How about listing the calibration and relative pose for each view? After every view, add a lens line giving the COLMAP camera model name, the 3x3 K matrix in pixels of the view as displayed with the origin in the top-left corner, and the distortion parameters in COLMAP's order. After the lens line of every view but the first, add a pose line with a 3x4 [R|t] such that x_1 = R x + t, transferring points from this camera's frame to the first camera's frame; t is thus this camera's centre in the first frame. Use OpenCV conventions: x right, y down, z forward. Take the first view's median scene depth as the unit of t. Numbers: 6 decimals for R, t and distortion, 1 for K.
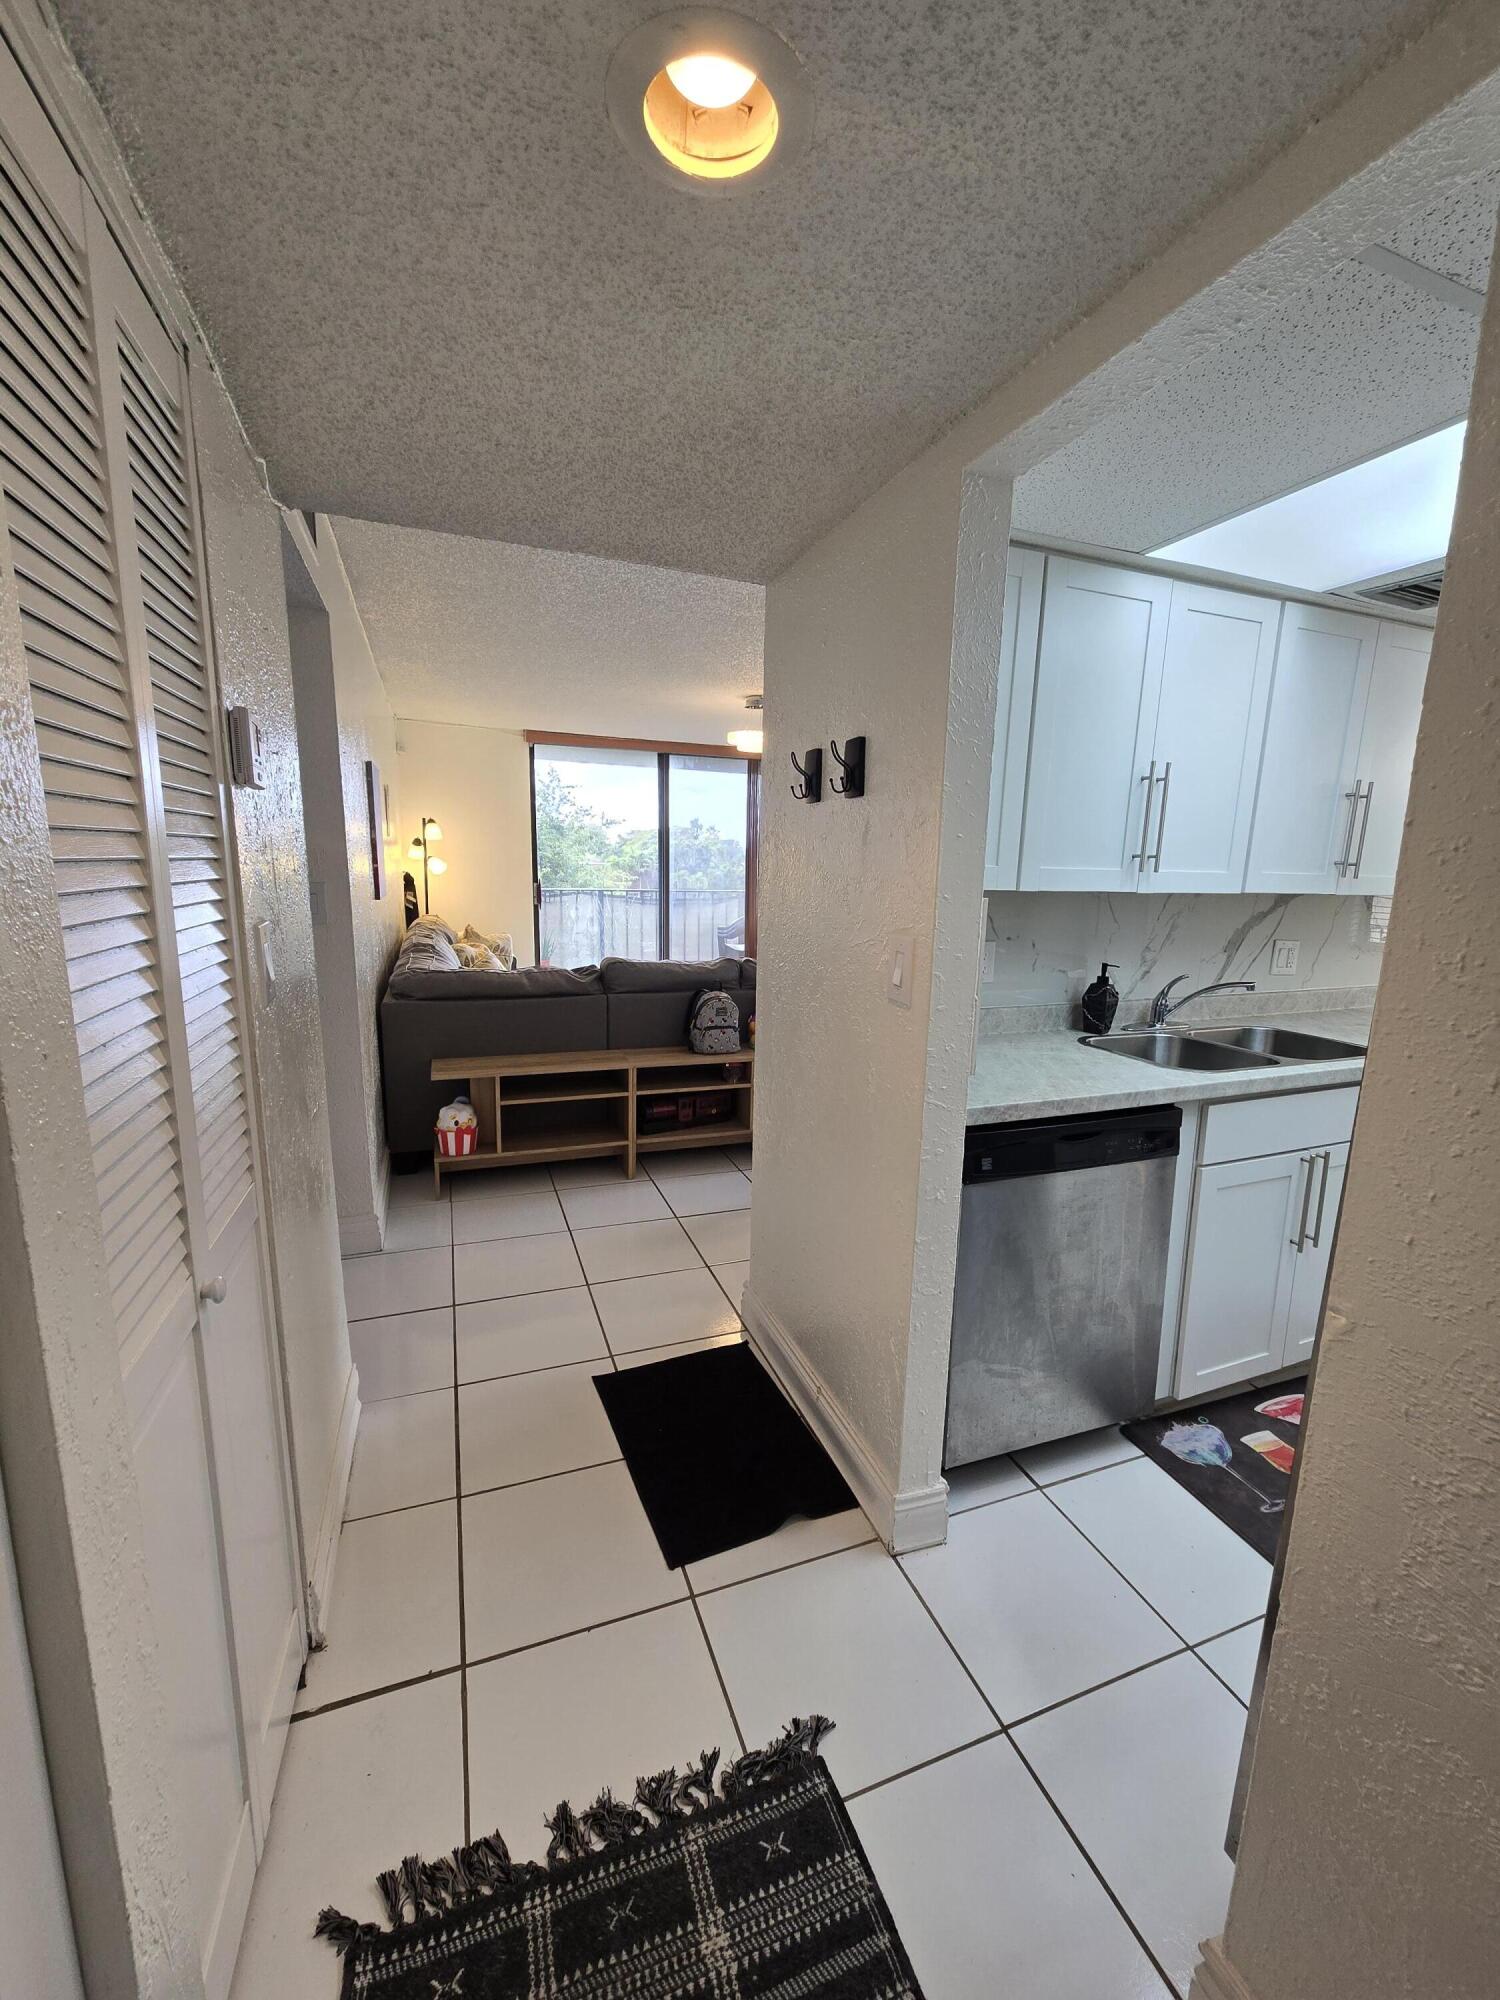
lens RADIAL K [[821.5, 0, 750.9], [0, 821.5, 1069.9], [0, 0, 1]] dist [-0.001566, 0.001458]
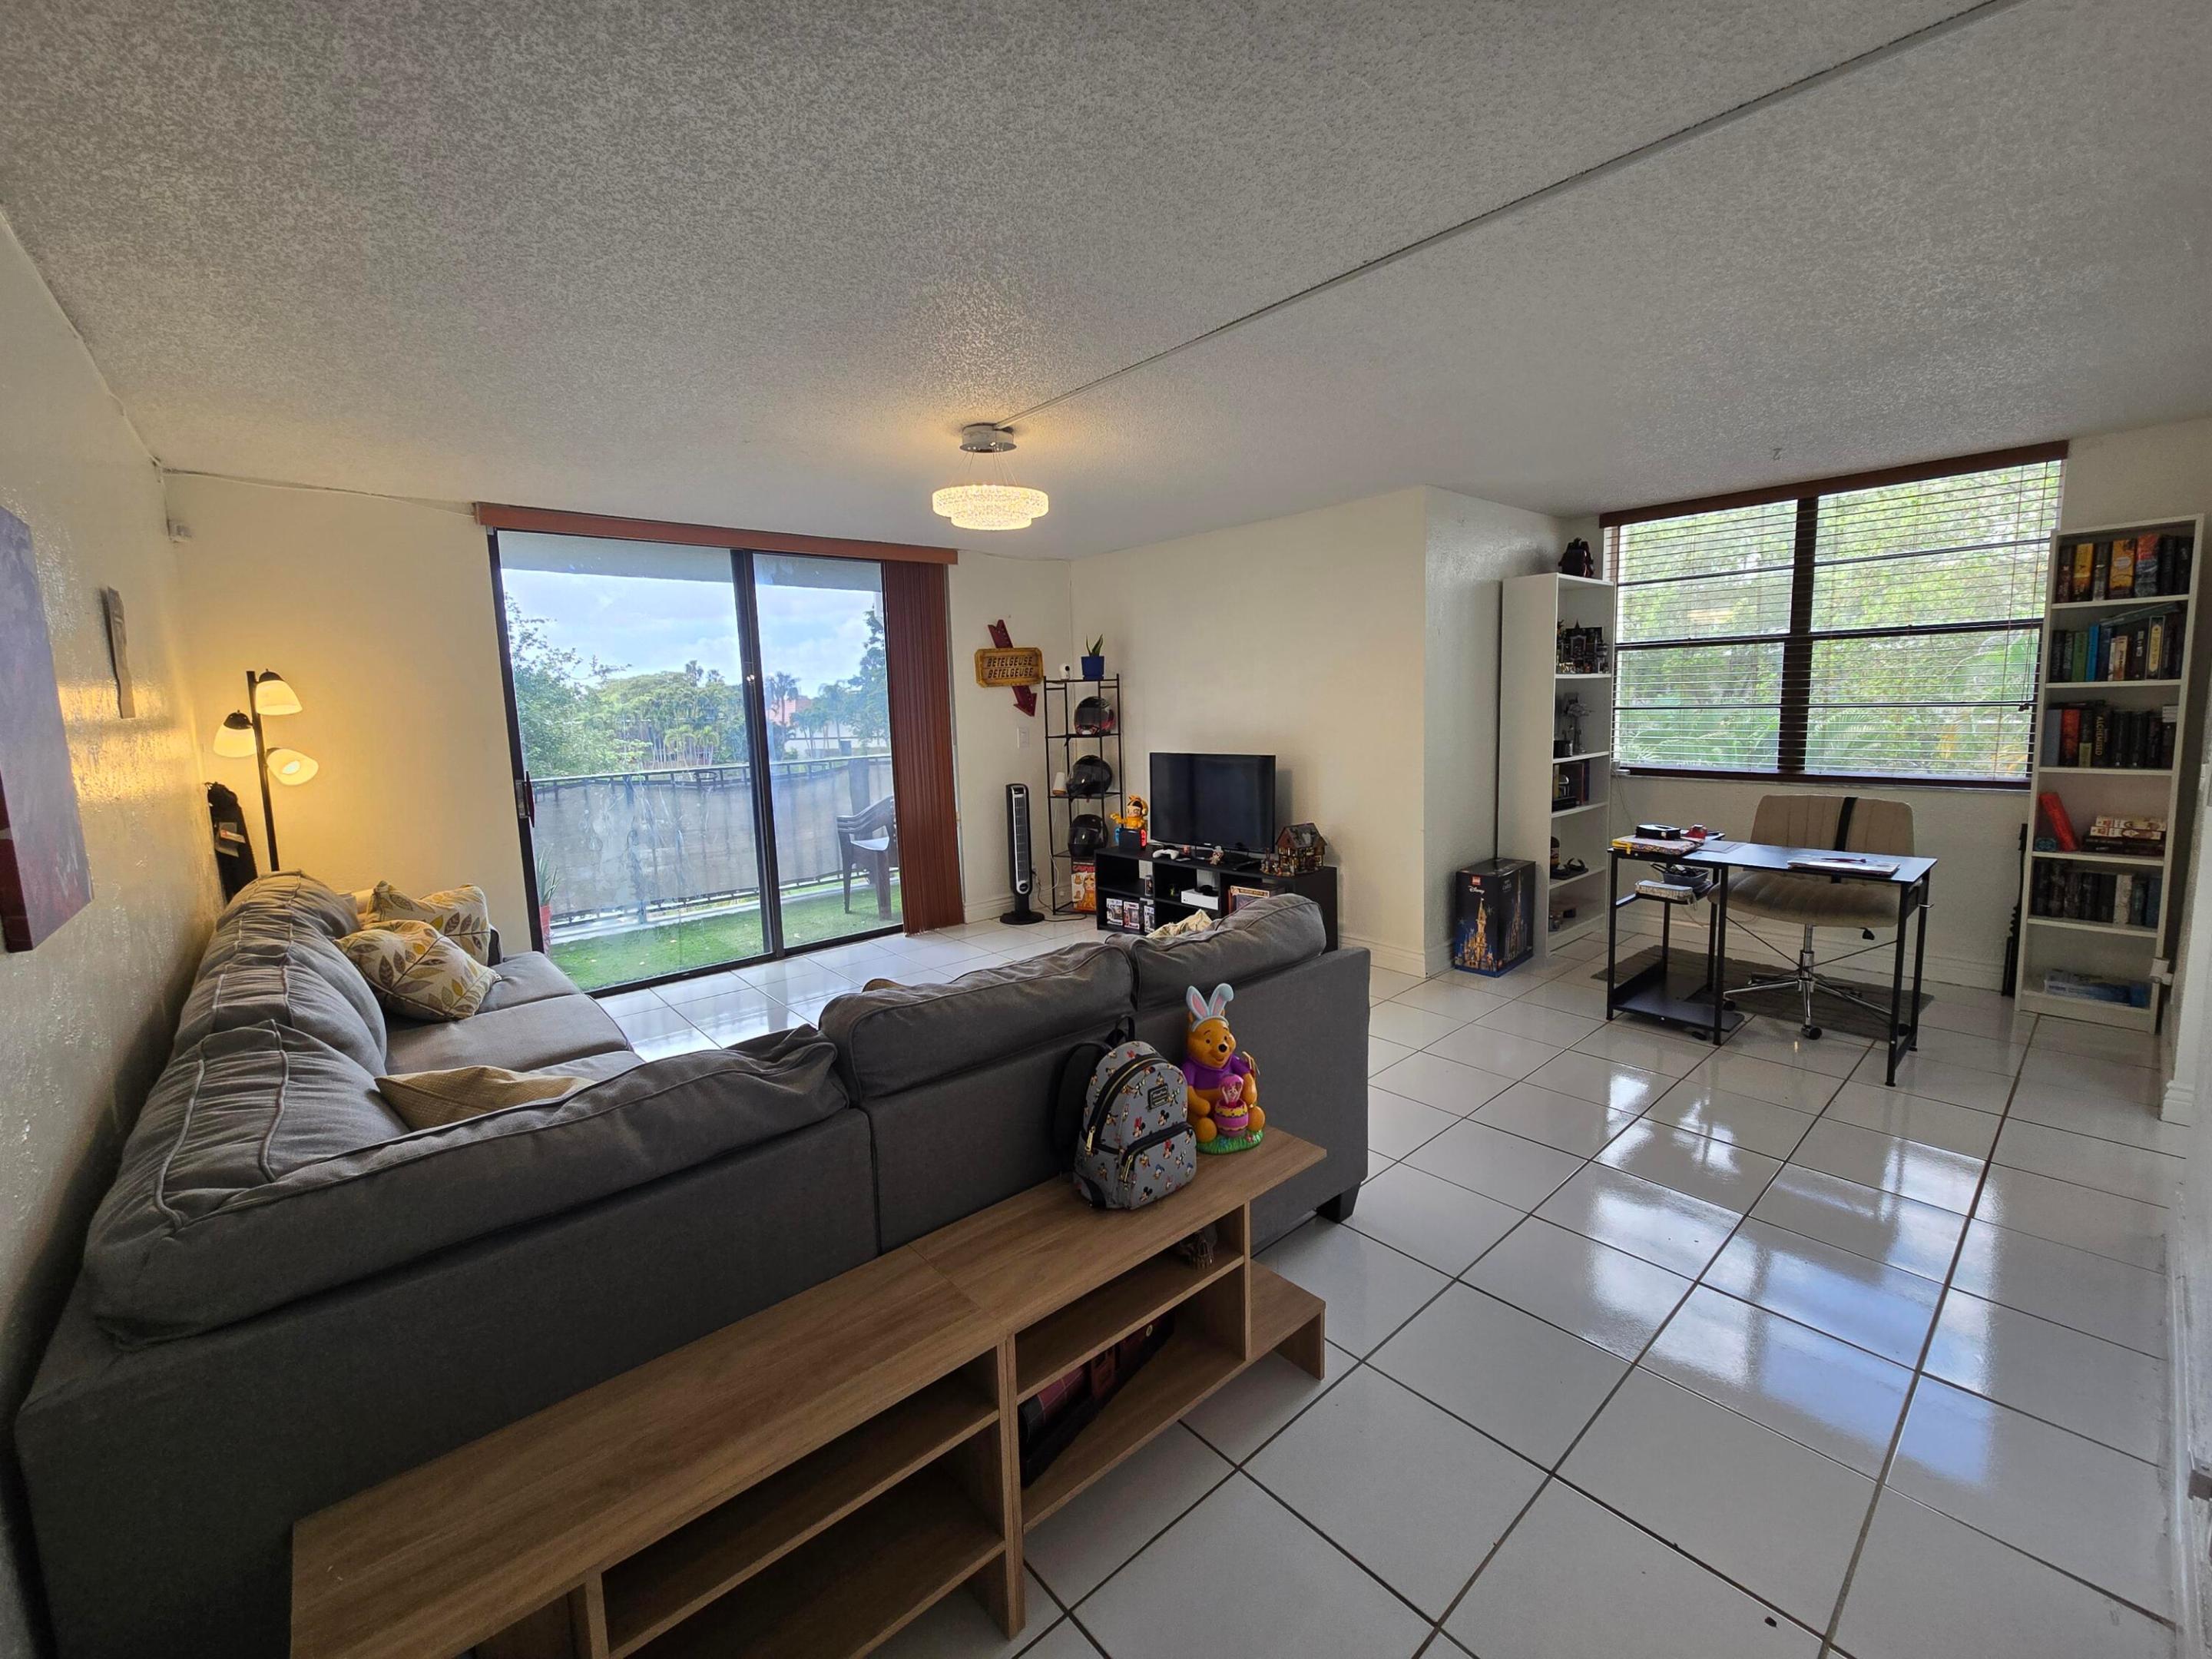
lens RADIAL K [[908.6, 0, 1093.9], [0, 908.6, 839.0], [0, 0, 1]] dist [-0.001566, 0.001458]
pose [[0.935270, -0.102750, 0.338692, -0.128071], [0.135071, 0.988127, -0.073218, -0.104980], [-0.327148, 0.114226, 0.938044, 0.353800]]
